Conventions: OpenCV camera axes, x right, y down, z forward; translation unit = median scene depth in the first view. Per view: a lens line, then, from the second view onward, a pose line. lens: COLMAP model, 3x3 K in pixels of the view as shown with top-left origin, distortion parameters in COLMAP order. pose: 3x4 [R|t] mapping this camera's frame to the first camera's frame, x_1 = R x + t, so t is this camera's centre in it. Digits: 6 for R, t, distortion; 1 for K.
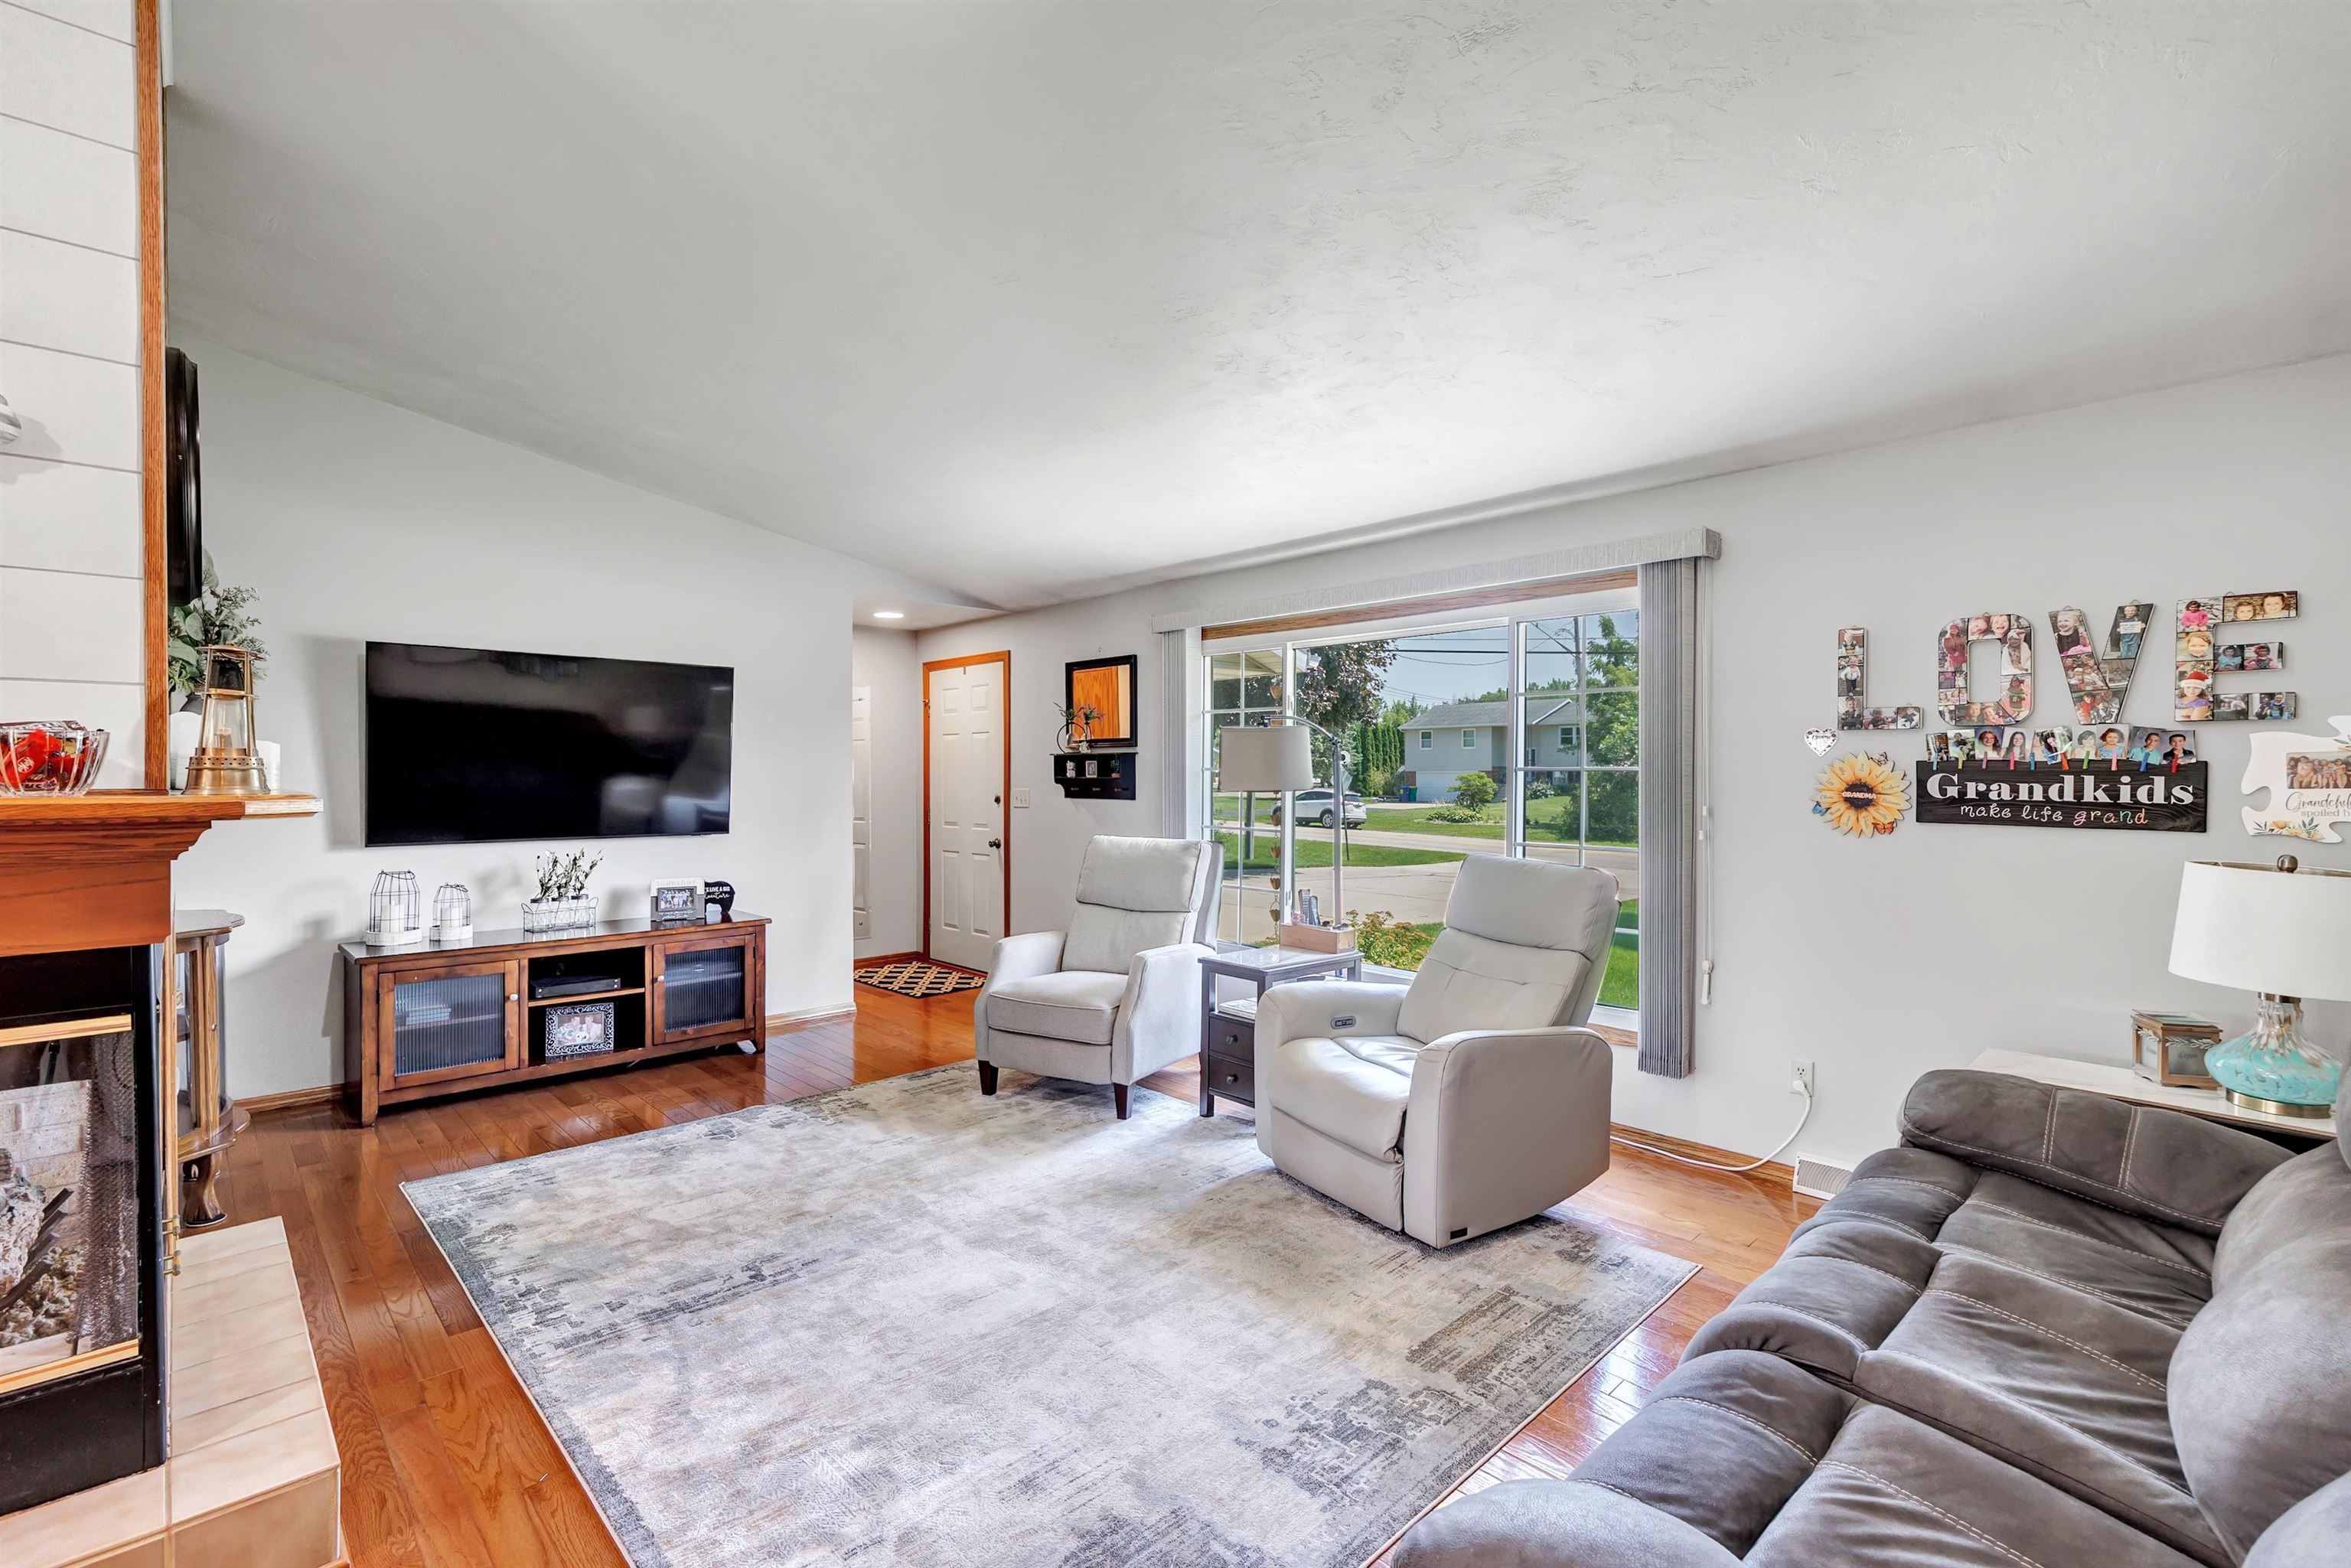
lens RADIAL K [[1029.2, 0, 1151.1], [0, 1029.2, 788.3], [0, 0, 1]] dist [0.000548, 0.000027]
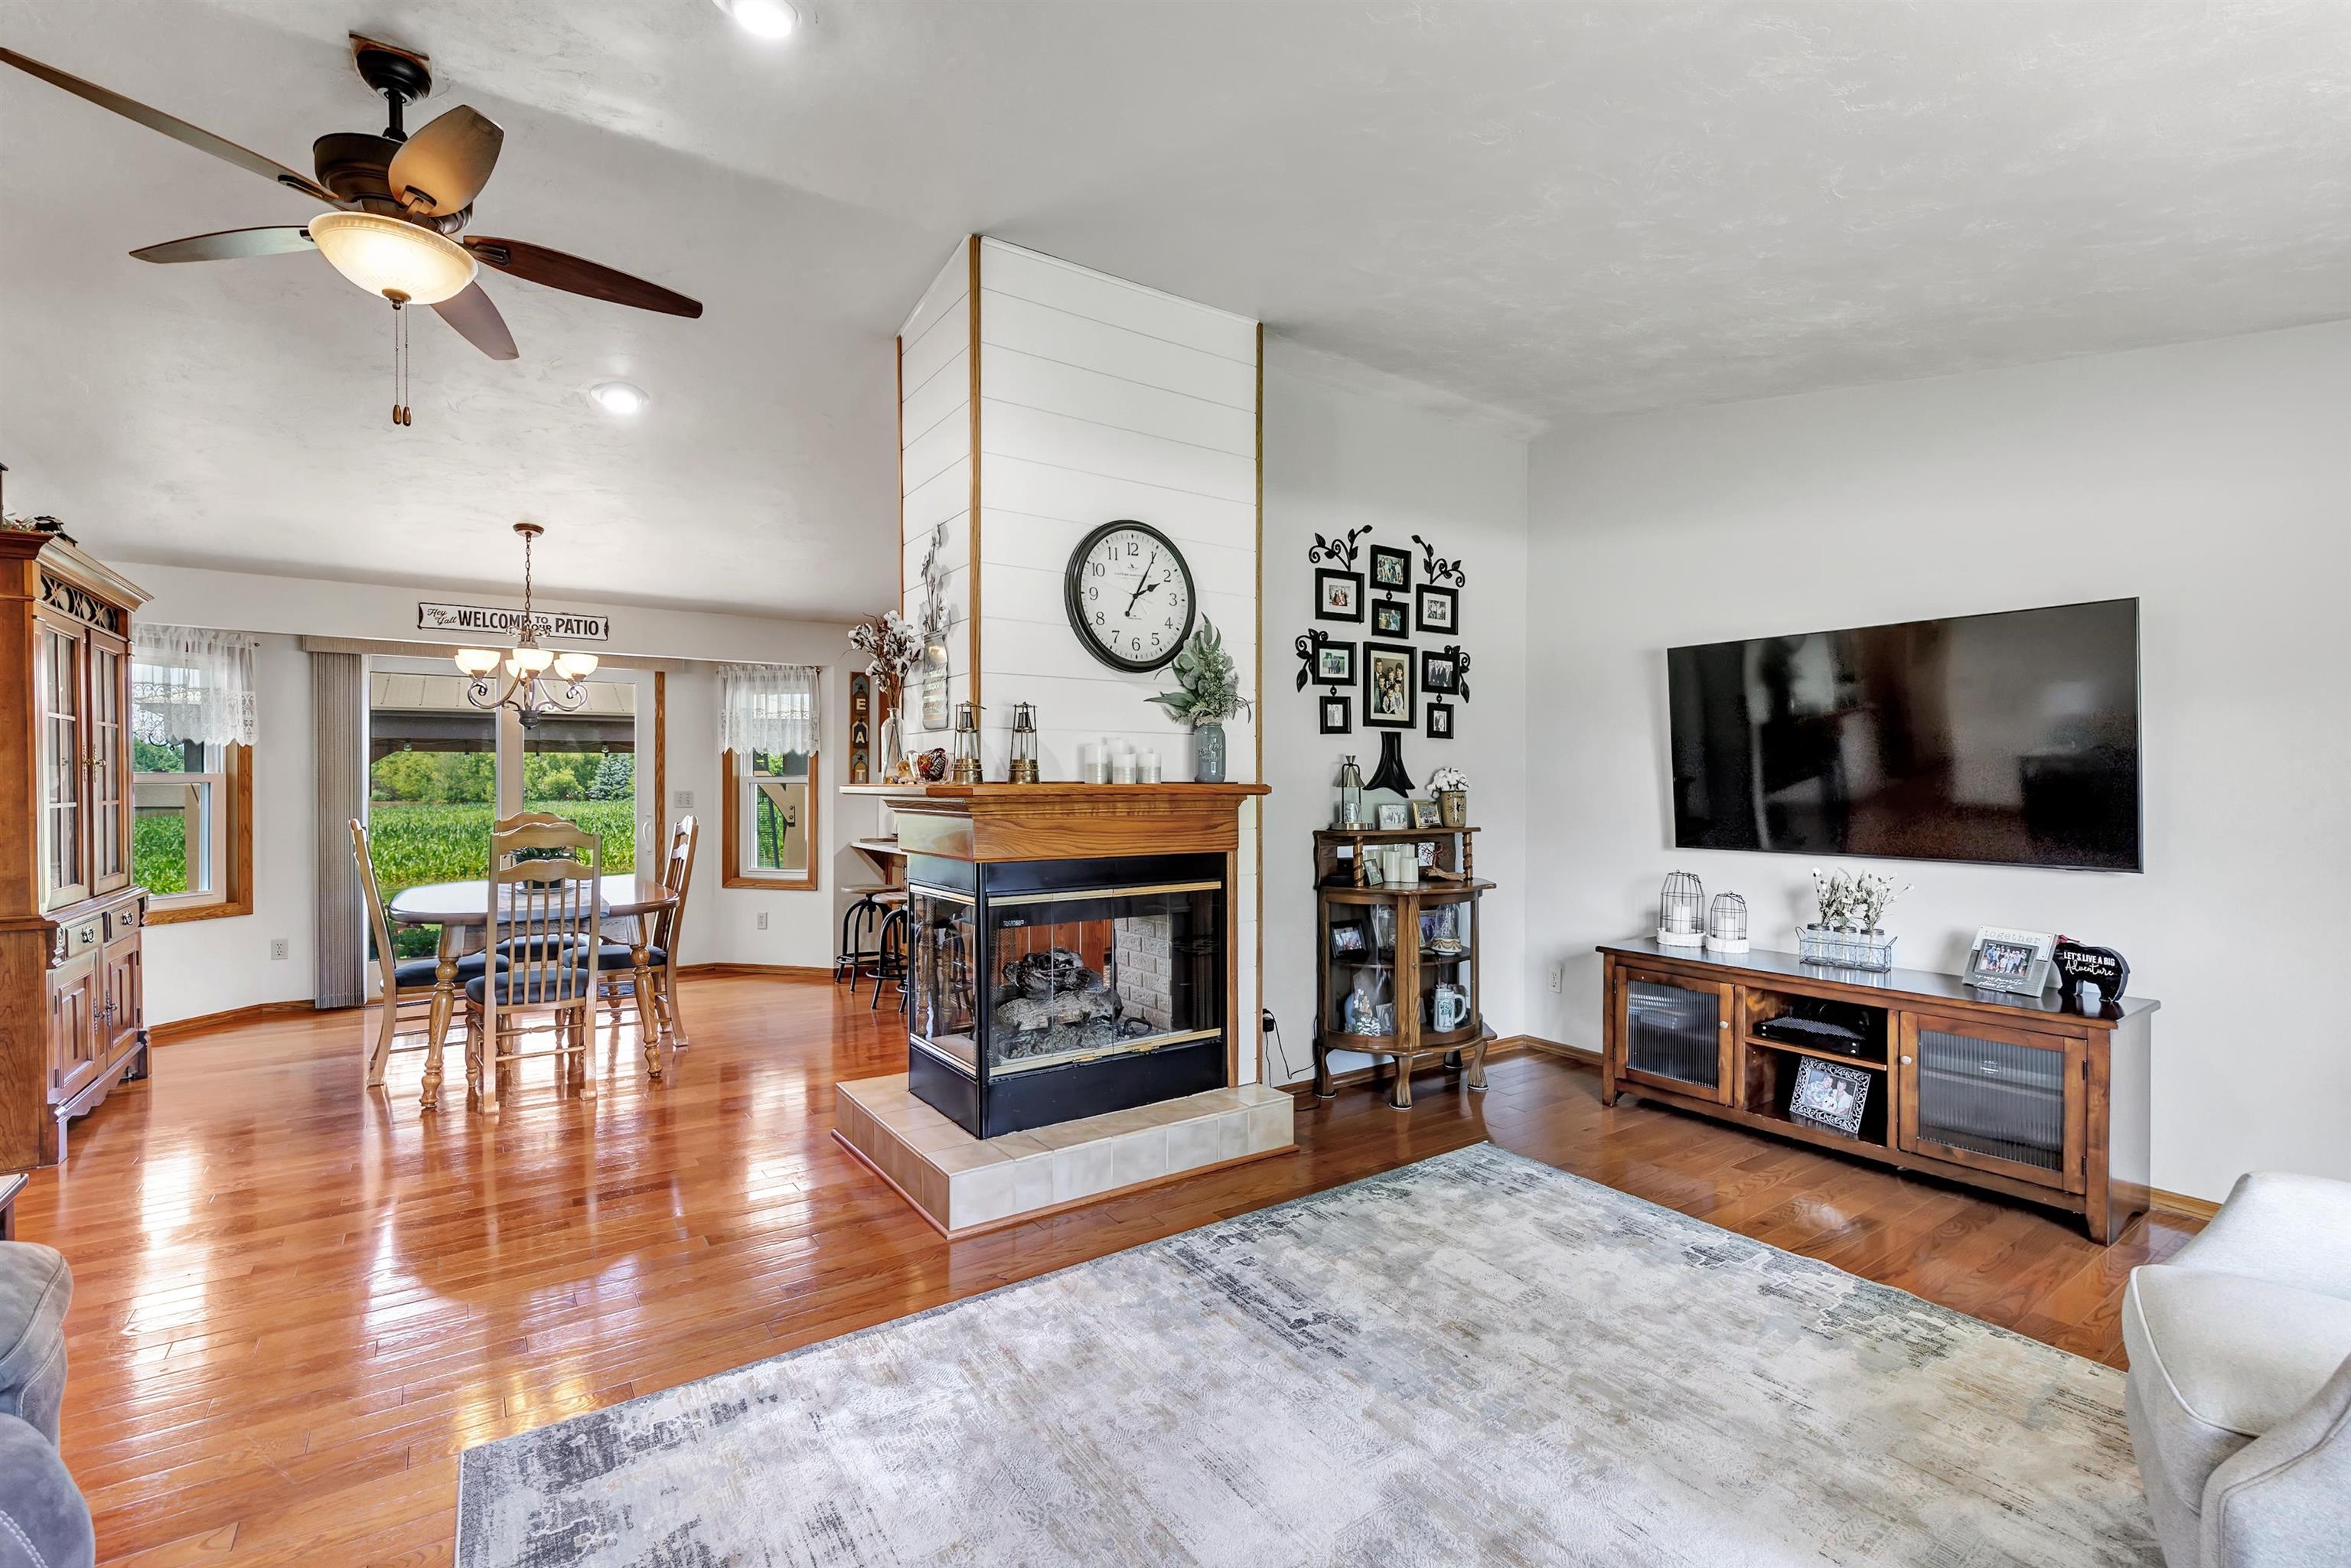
lens RADIAL K [[1041.3, 0, 1176.0], [0, 1041.3, 793.2], [0, 0, 1]] dist [0.001585, -0.000102]
pose [[-0.157230, 0.007277, -0.987535, 0.517299], [-0.013989, 0.999856, 0.009595, -0.000974], [0.987463, 0.015324, -0.157106, 0.986893]]
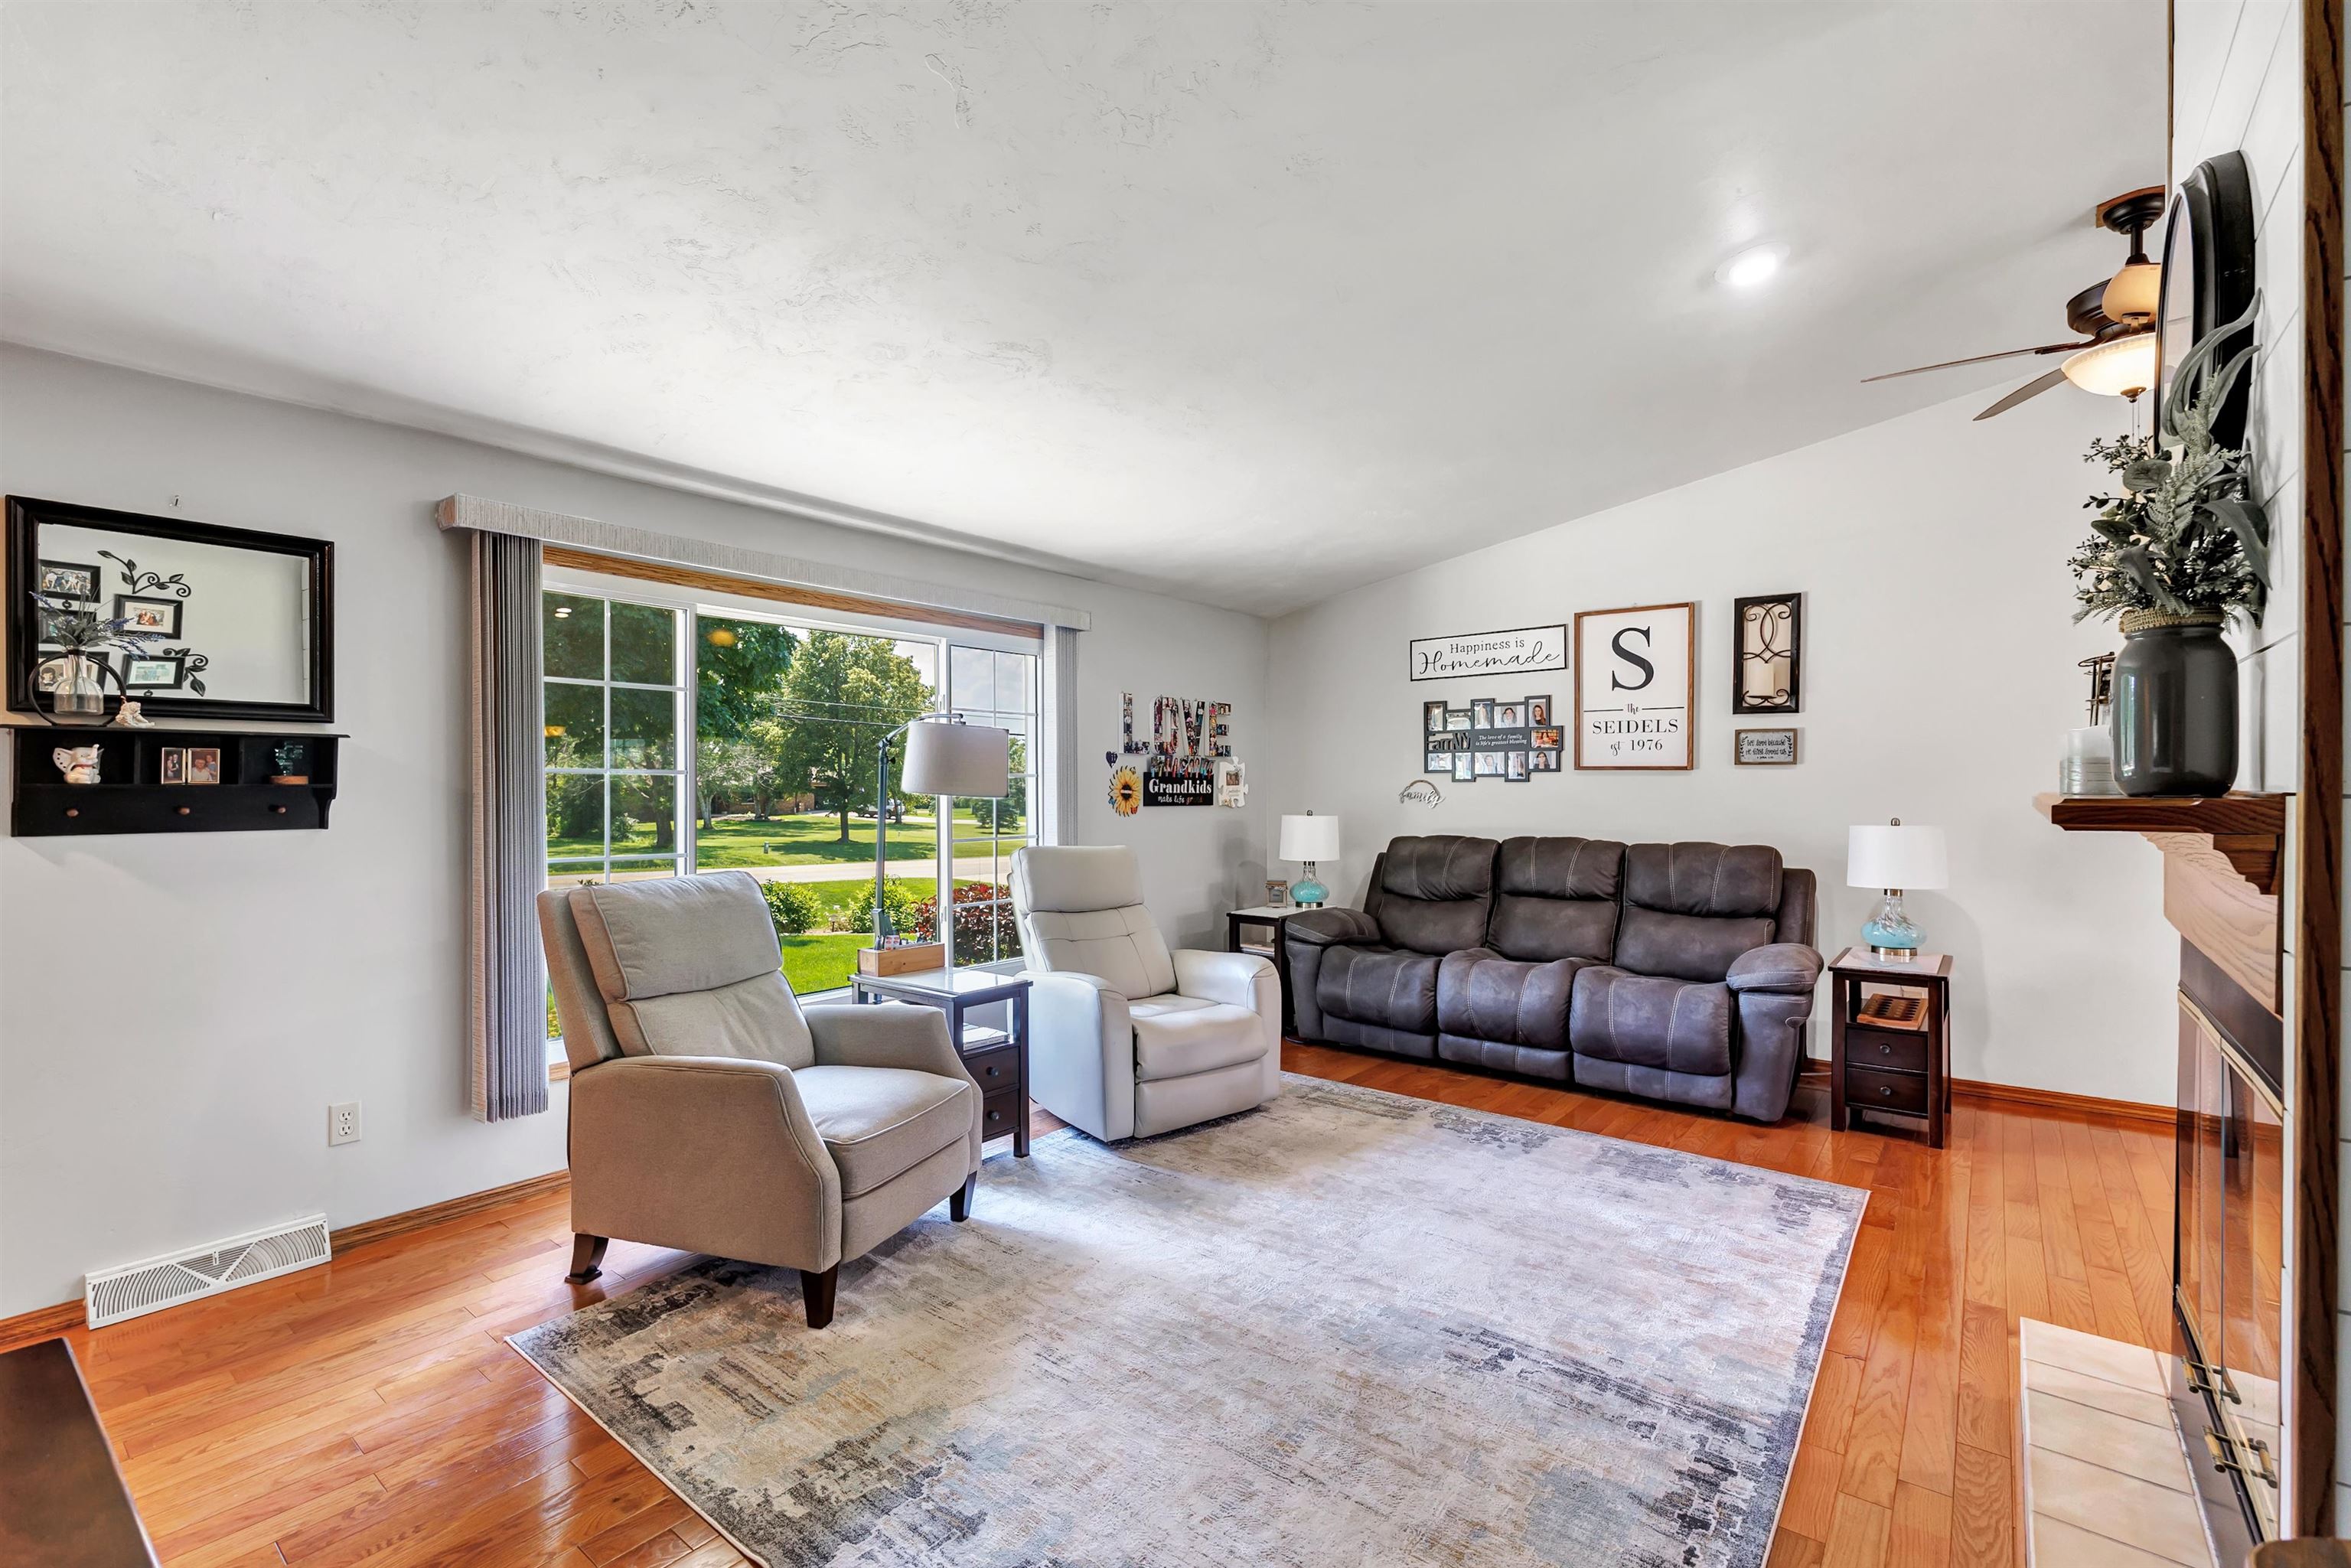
lens RADIAL K [[1010.3, 0, 1175.5], [0, 1010.3, 784.0], [0, 0, 1]] dist [-0.001313, -0.000189]
pose [[-0.126661, -0.001360, 0.991945, -1.140970], [0.015425, 0.999875, 0.003340, -0.012460], [-0.991826, 0.015724, -0.126624, 1.319256]]
